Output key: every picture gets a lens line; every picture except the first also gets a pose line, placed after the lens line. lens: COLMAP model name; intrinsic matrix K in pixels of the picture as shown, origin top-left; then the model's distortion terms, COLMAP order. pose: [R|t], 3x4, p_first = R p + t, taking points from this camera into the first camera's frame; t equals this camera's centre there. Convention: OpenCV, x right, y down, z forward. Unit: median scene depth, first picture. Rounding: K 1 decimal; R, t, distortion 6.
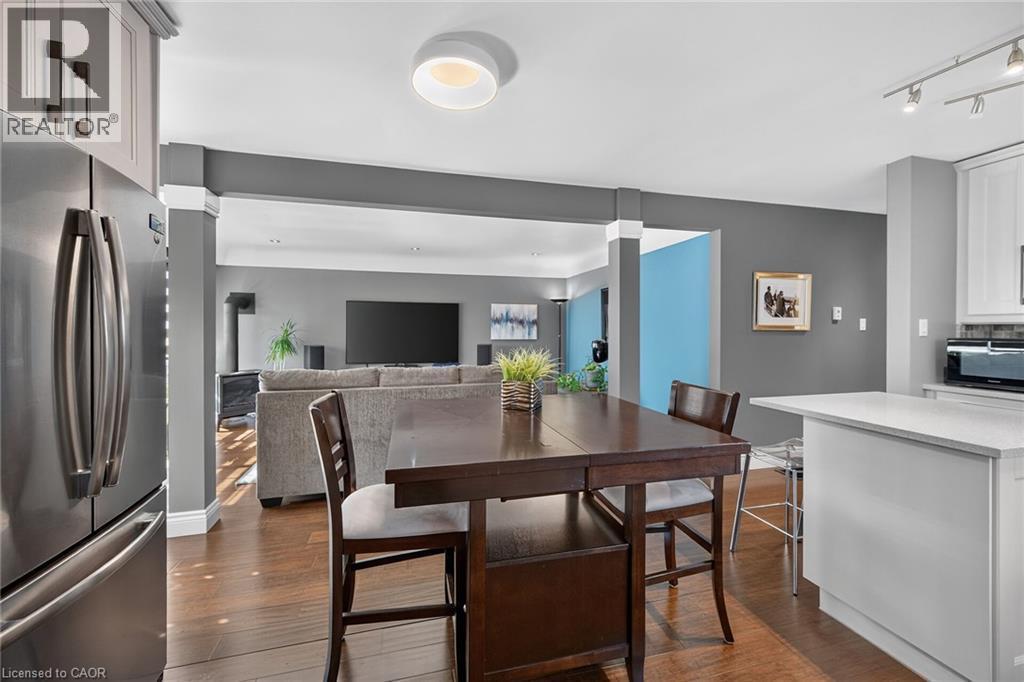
lens RADIAL K [[400.5, 0, 513.9], [0, 400.5, 329.0], [0, 0, 1]] dist [0.003784, -0.000736]
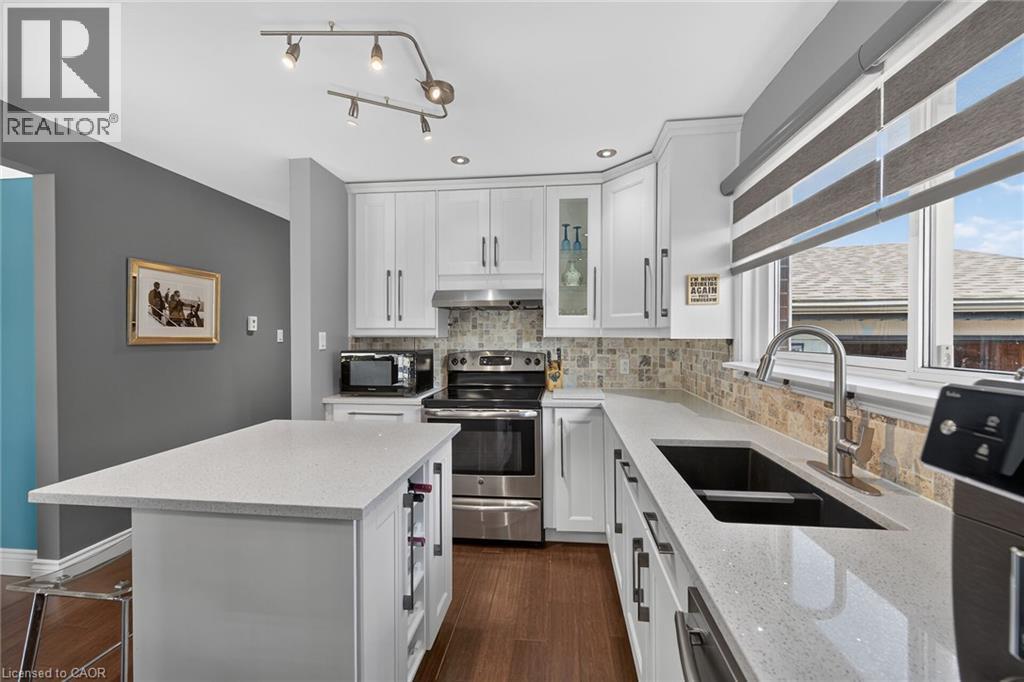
lens RADIAL K [[404.9, 0, 511.5], [0, 404.9, 340.4], [0, 0, 1]] dist [-0.000041, -0.000210]
pose [[0.373890, -0.012112, 0.927394, 0.234214], [0.003321, 0.999926, 0.011721, -0.011718], [-0.927467, -0.001303, 0.373903, 0.173495]]
